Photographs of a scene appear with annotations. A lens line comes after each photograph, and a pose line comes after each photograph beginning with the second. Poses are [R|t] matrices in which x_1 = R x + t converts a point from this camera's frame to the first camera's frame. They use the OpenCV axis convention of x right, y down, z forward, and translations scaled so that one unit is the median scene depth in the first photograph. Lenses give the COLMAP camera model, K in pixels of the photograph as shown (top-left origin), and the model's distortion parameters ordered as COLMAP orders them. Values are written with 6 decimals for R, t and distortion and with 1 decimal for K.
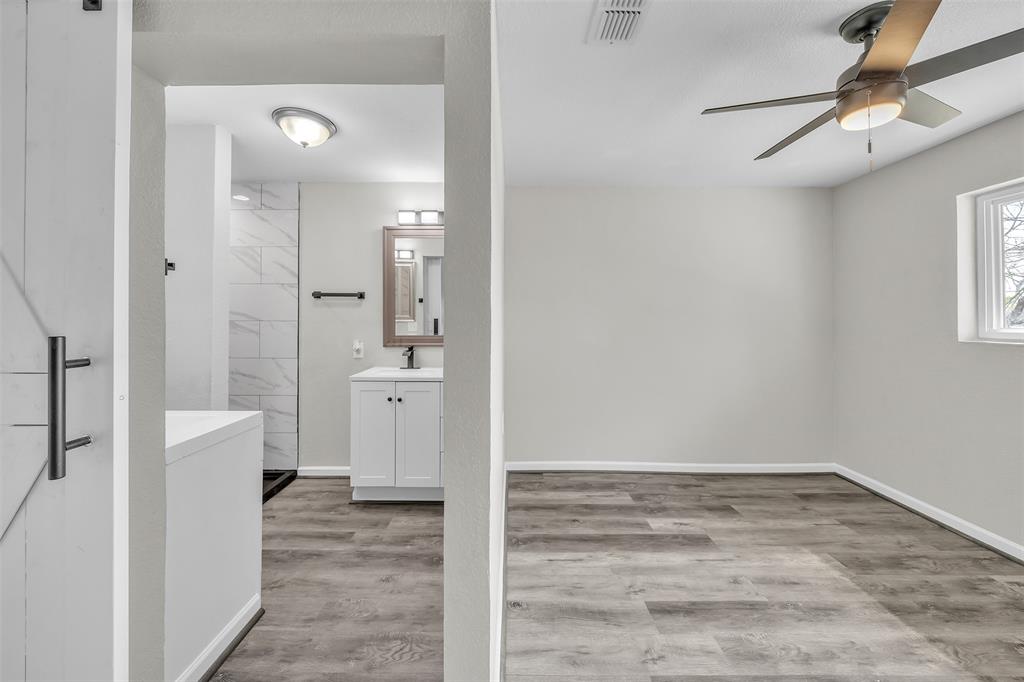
lens RADIAL K [[374.9, 0, 501.1], [0, 374.9, 309.6], [0, 0, 1]] dist [-0.007519, 0.001223]
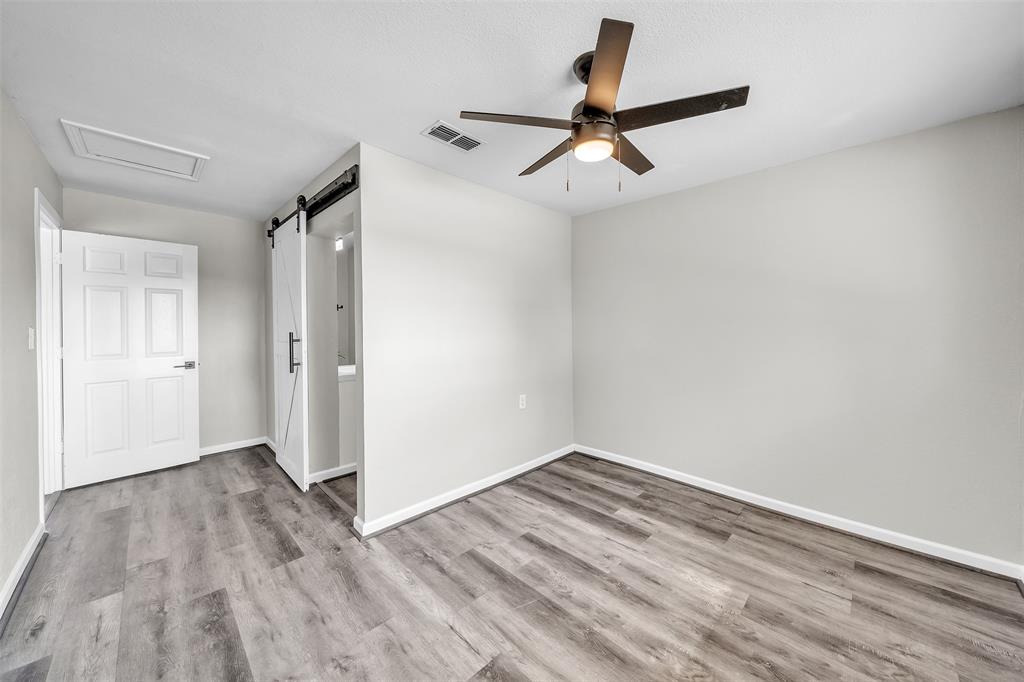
lens RADIAL K [[374.9, 0, 509.9], [0, 374.9, 320.7], [0, 0, 1]] dist [-0.007519, 0.001223]
pose [[0.699994, -0.015171, -0.713988, 1.127542], [0.019581, 0.999806, -0.002047, 0.004079], [0.713881, -0.012548, 0.700155, -0.003735]]
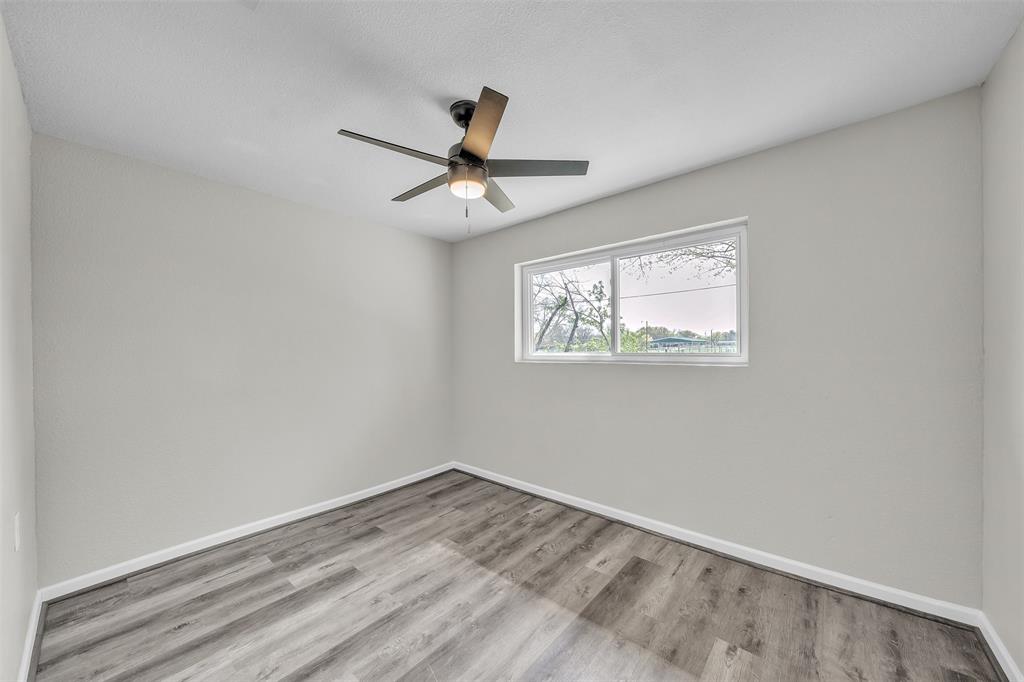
lens RADIAL K [[374.9, 0, 512.6], [0, 374.9, 344.3], [0, 0, 1]] dist [-0.007519, 0.001223]
pose [[0.642675, -0.005705, 0.766117, 0.069371], [-0.002988, 0.999946, 0.009953, -0.001869], [-0.766133, -0.008685, 0.642624, 0.037501]]
